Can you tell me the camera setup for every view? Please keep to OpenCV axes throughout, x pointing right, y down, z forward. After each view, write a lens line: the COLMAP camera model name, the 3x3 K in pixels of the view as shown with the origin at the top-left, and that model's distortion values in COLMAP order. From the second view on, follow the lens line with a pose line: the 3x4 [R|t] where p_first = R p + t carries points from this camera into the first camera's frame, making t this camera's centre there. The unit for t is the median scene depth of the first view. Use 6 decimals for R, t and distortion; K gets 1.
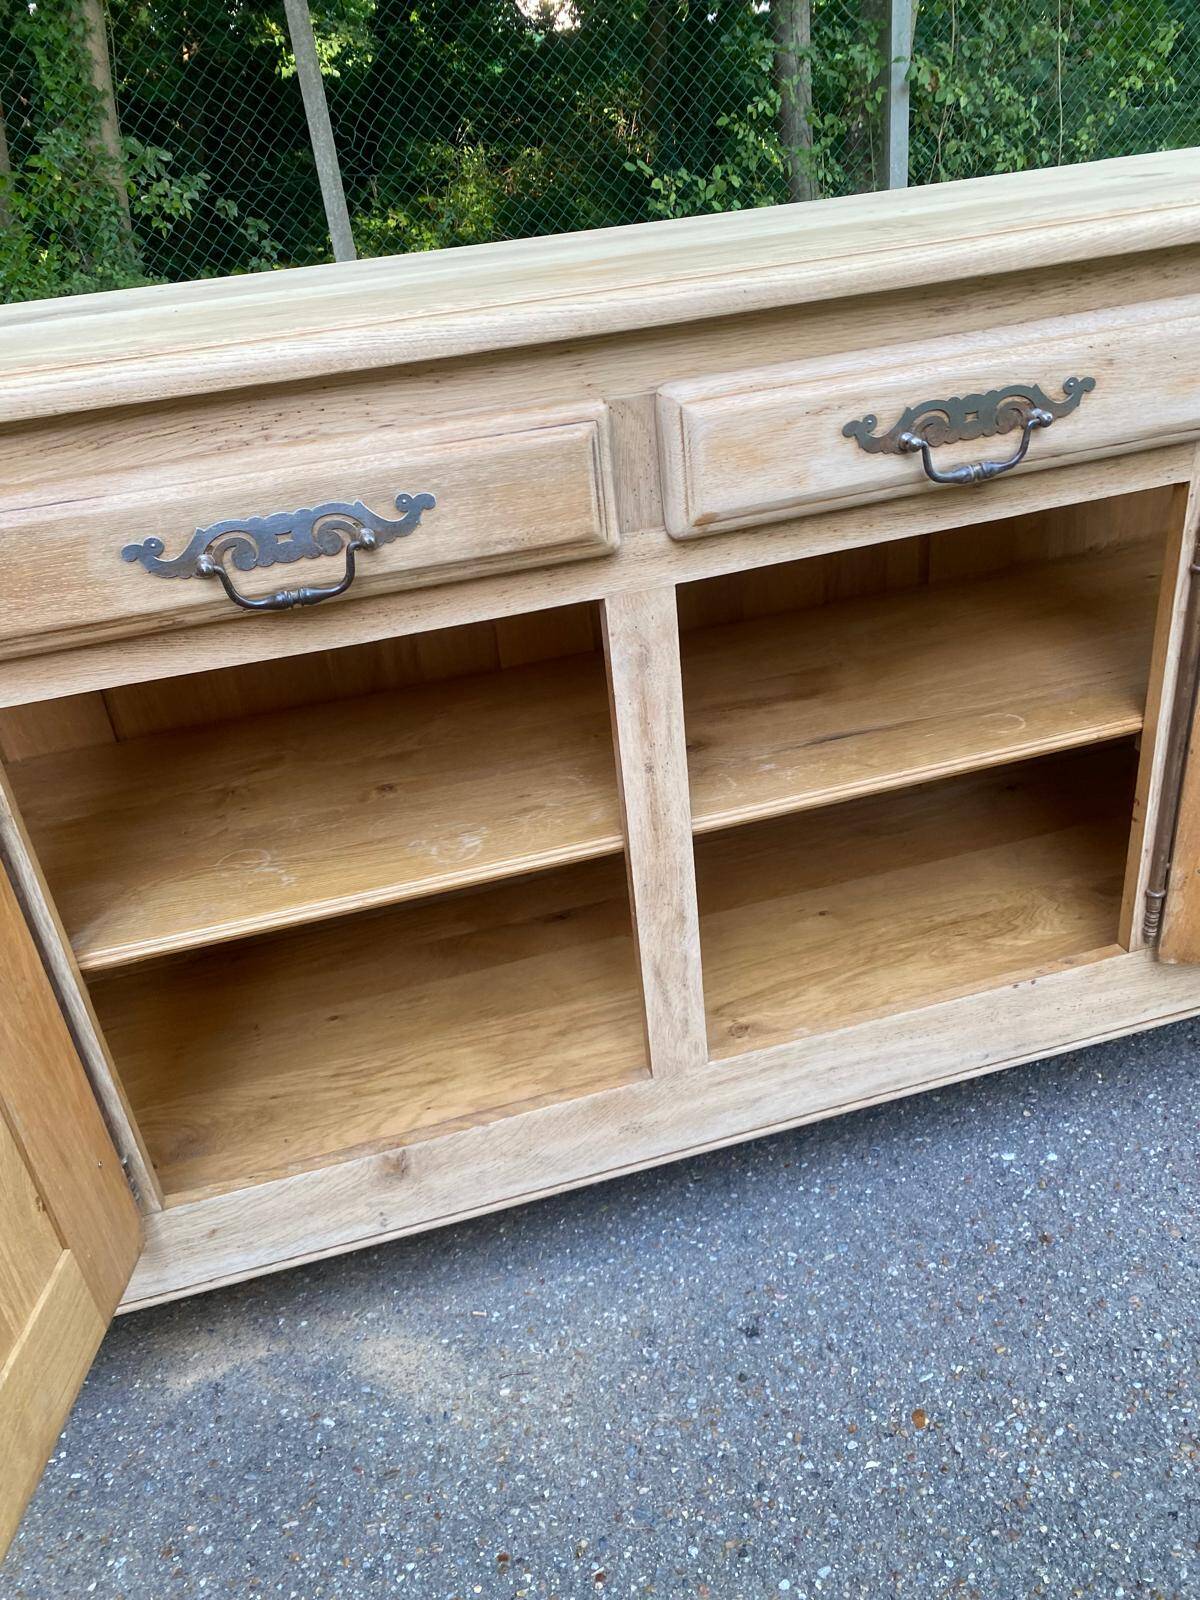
lens RADIAL K [[1221.0, 0, 590.9], [0, 1221.0, 804.4], [0, 0, 1]] dist [0.023806, -0.027409]
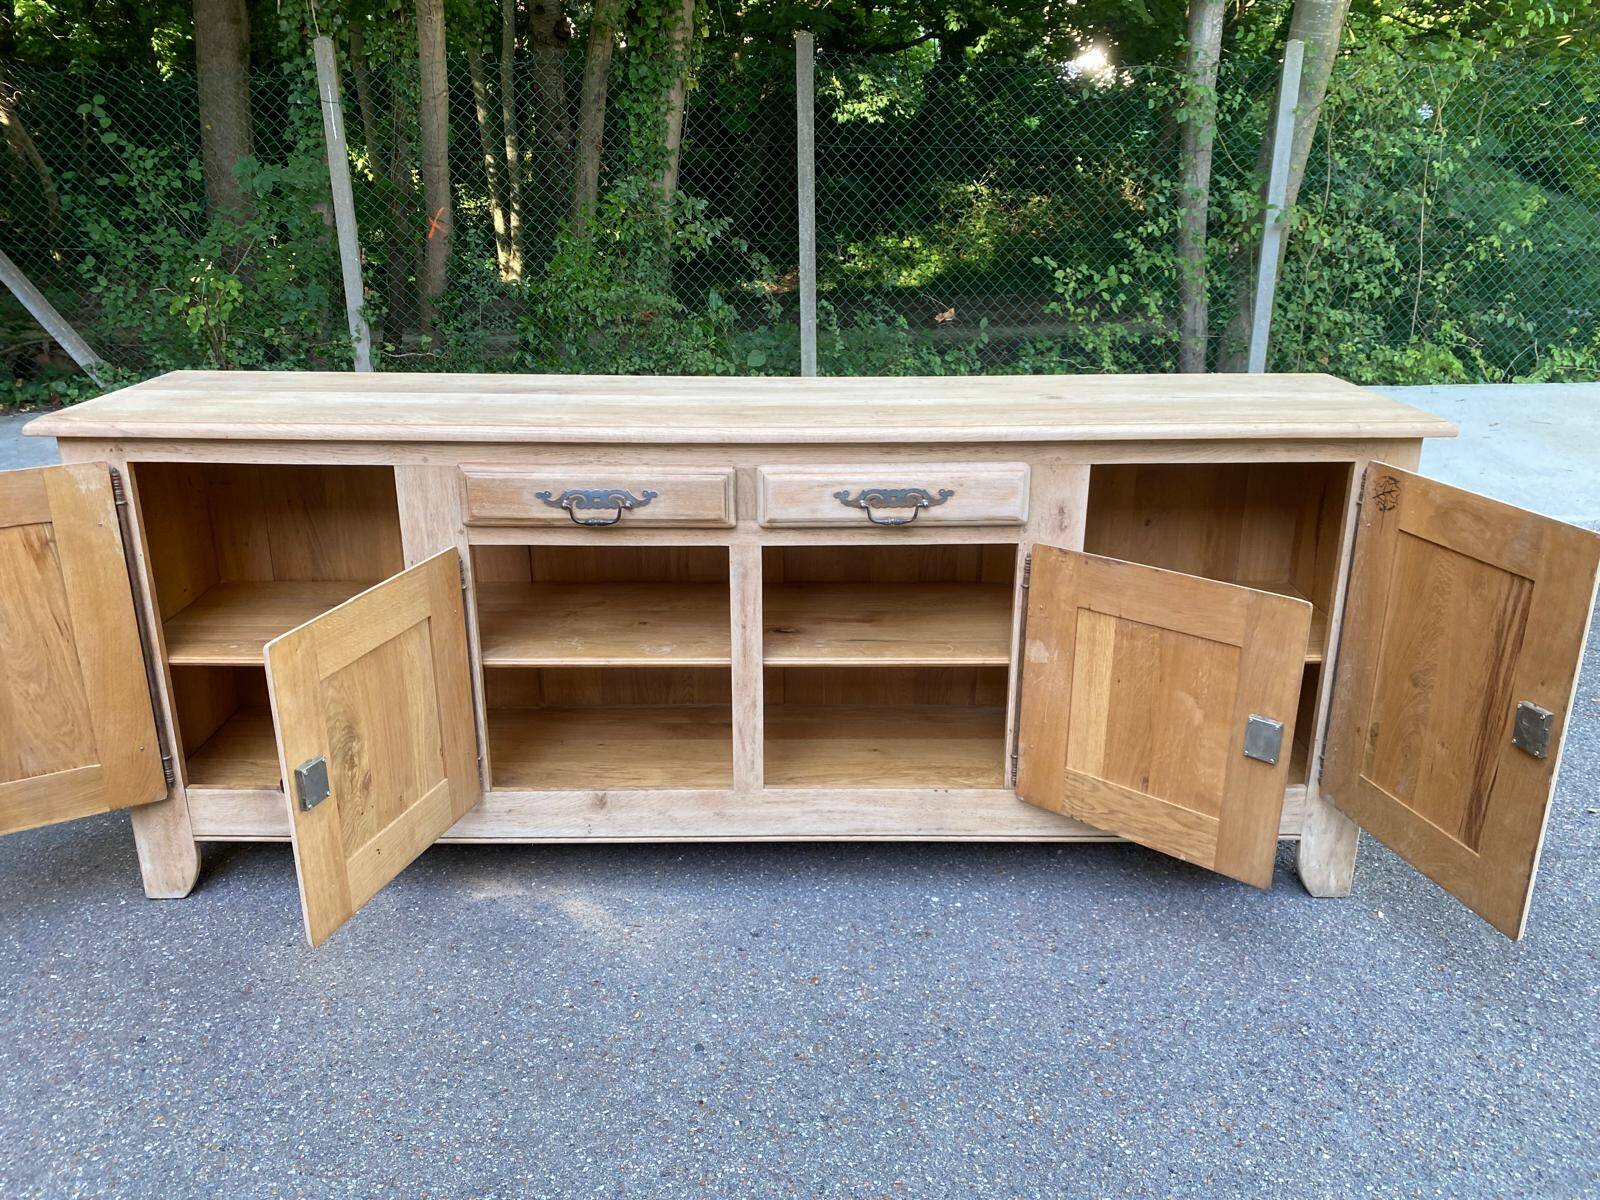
lens RADIAL K [[1221.0, 0, 802.9], [0, 1221.0, 575.0], [0, 0, 1]] dist [0.023806, -0.027409]
pose [[0.962302, 0.178241, -0.205440, 0.519284], [-0.209849, 0.967086, -0.143904, 0.153062], [0.173028, 0.181590, 0.968032, -0.987064]]
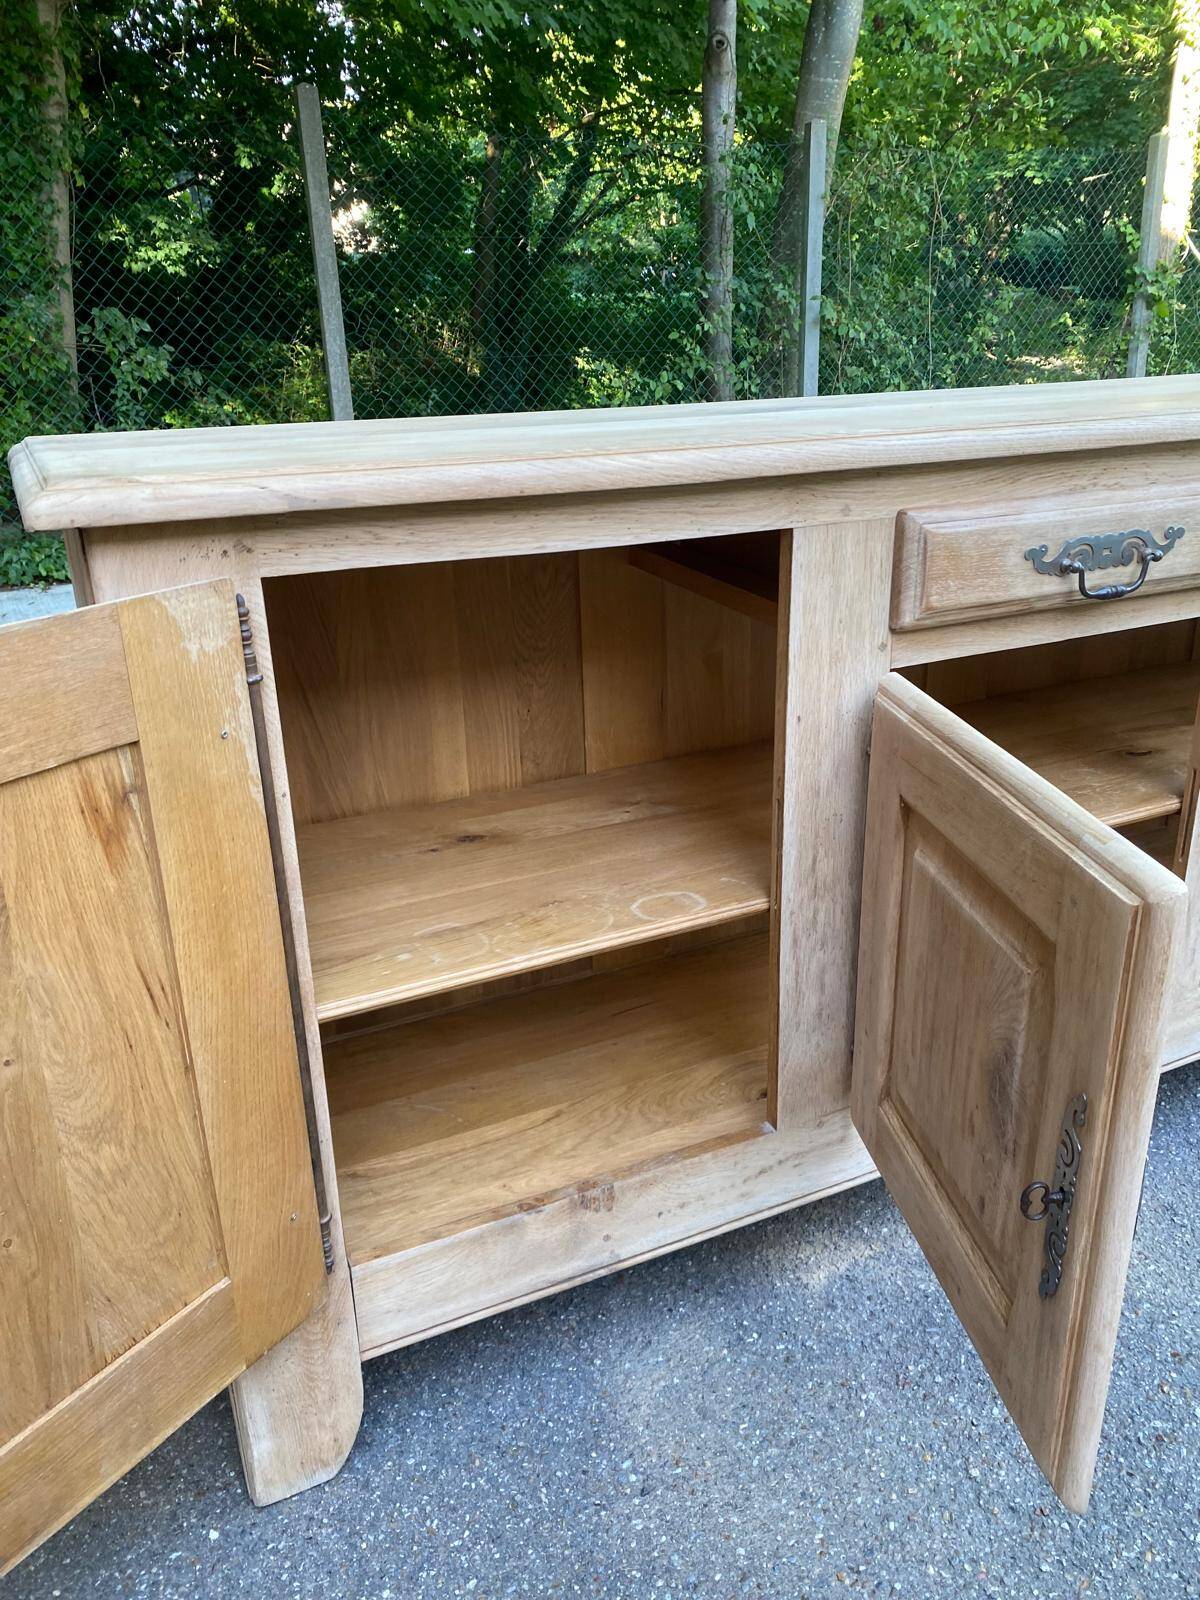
lens RADIAL K [[1221.0, 0, 600.9], [0, 1221.0, 799.6], [0, 0, 1]] dist [0.023806, -0.027409]
pose [[0.981136, 0.001922, 0.193311, -0.813114], [0.027209, 0.988624, -0.147927, 0.197784], [-0.191396, 0.150396, 0.969922, -0.181908]]
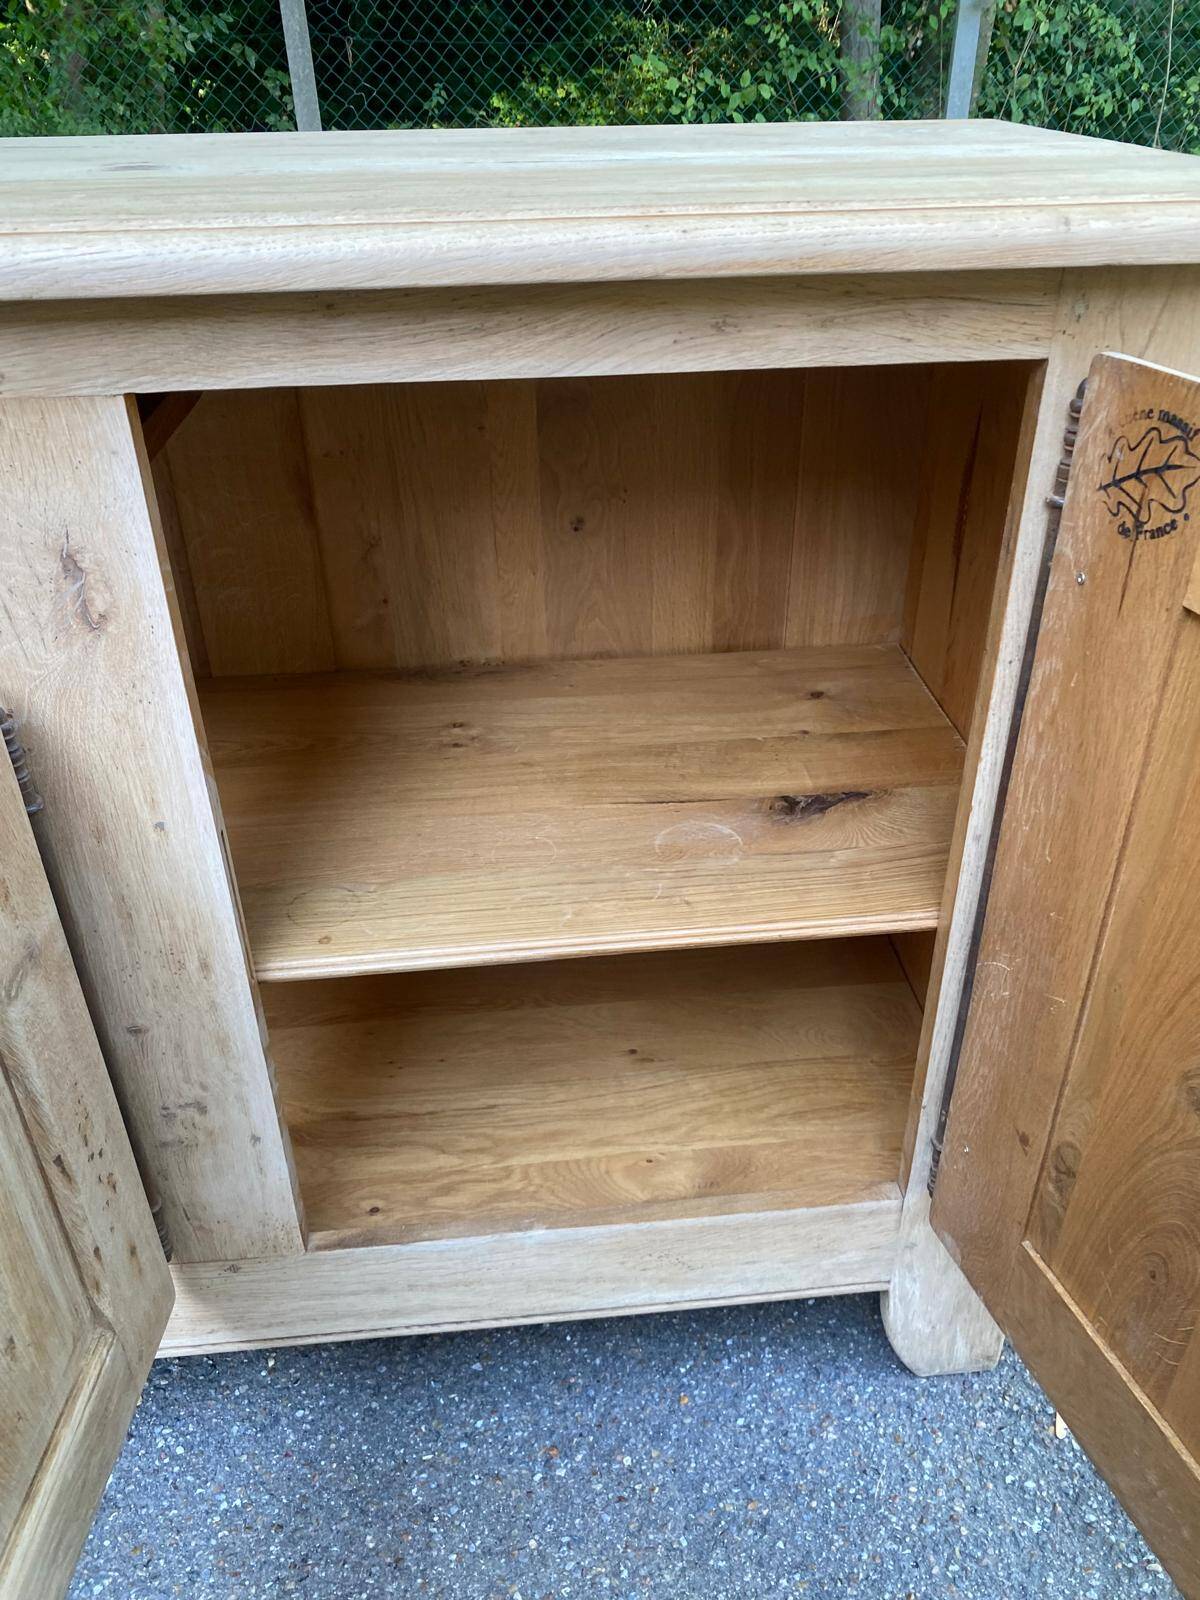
lens RADIAL K [[1221.0, 0, 619.4], [0, 1221.0, 799.5], [0, 0, 1]] dist [0.023806, -0.027409]
pose [[0.982374, 0.167213, -0.083549, 0.805427], [-0.160656, 0.983772, 0.079893, -0.278382], [0.095552, -0.065062, 0.993296, 0.363469]]
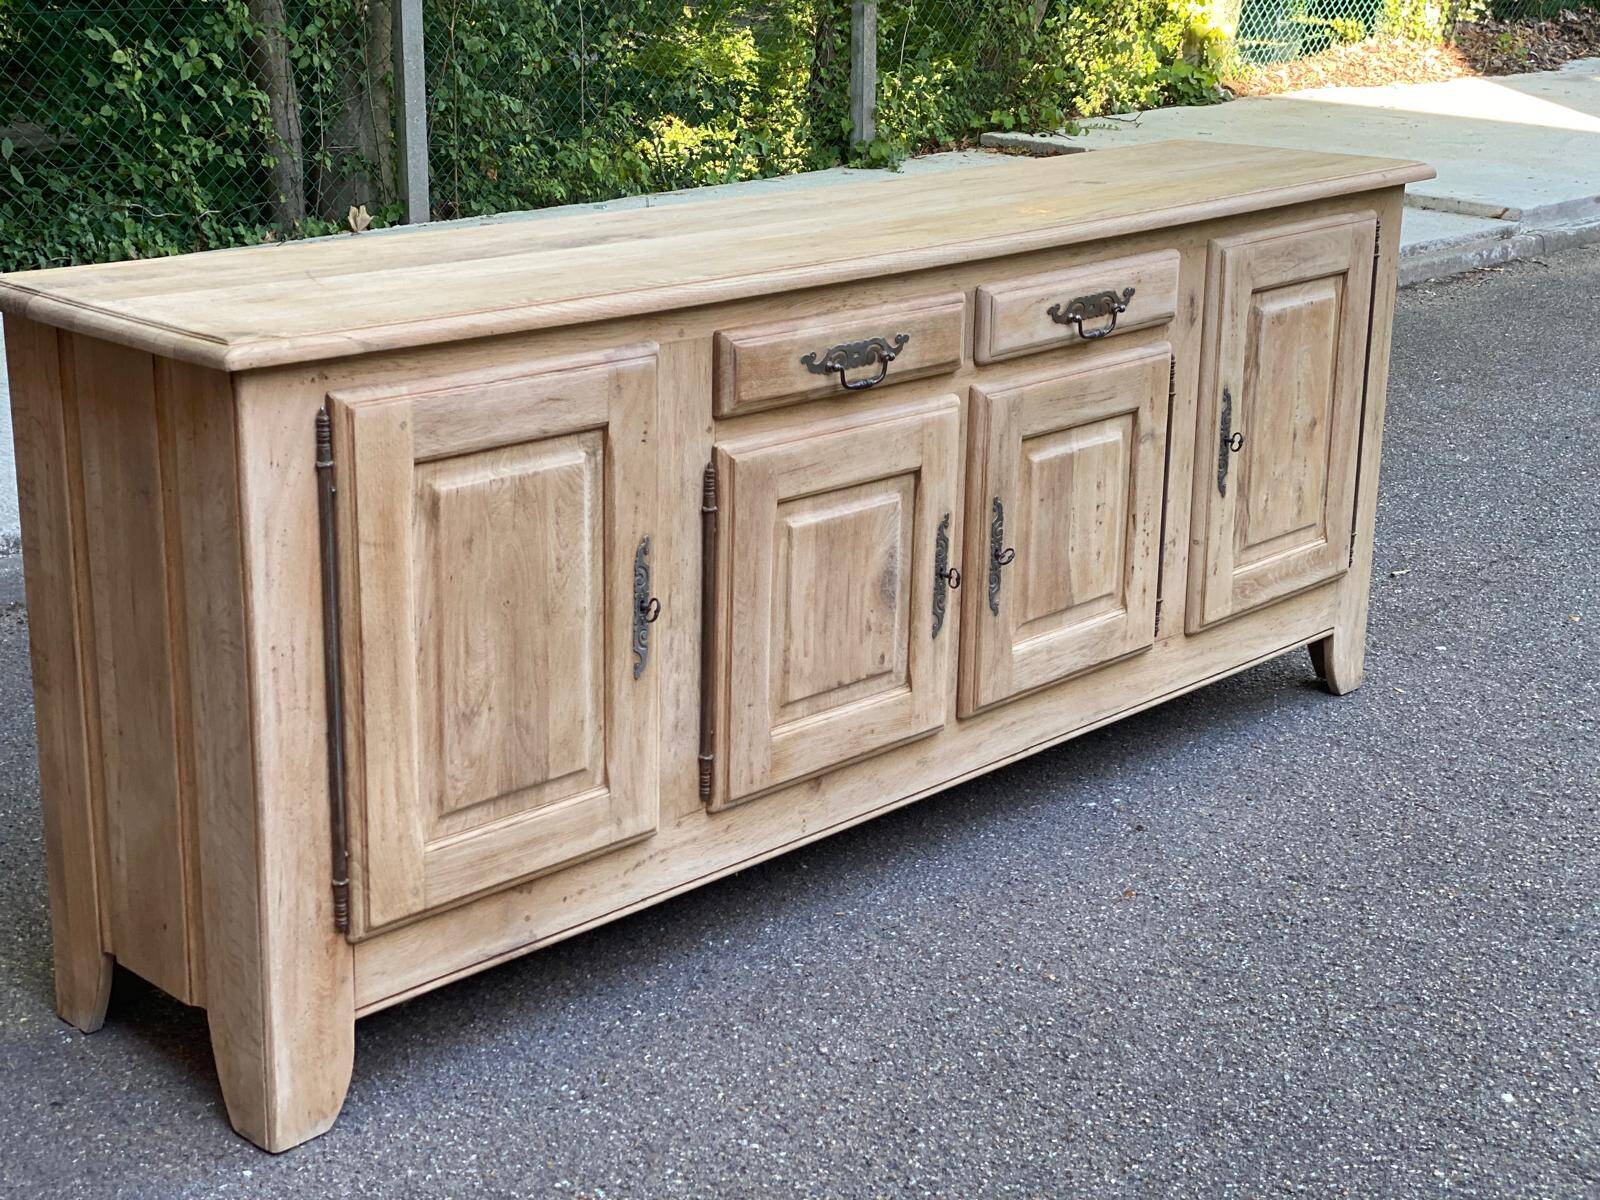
lens RADIAL K [[2374.4, 0, 792.9], [0, 2374.4, 600.1], [0, 0, 1]] dist [0.127878, 0.000000]
pose [[0.850217, -0.042916, 0.524680, -1.699161], [0.160521, 0.970342, -0.180746, 0.602354], [-0.501362, 0.237896, 0.831890, -1.456013]]
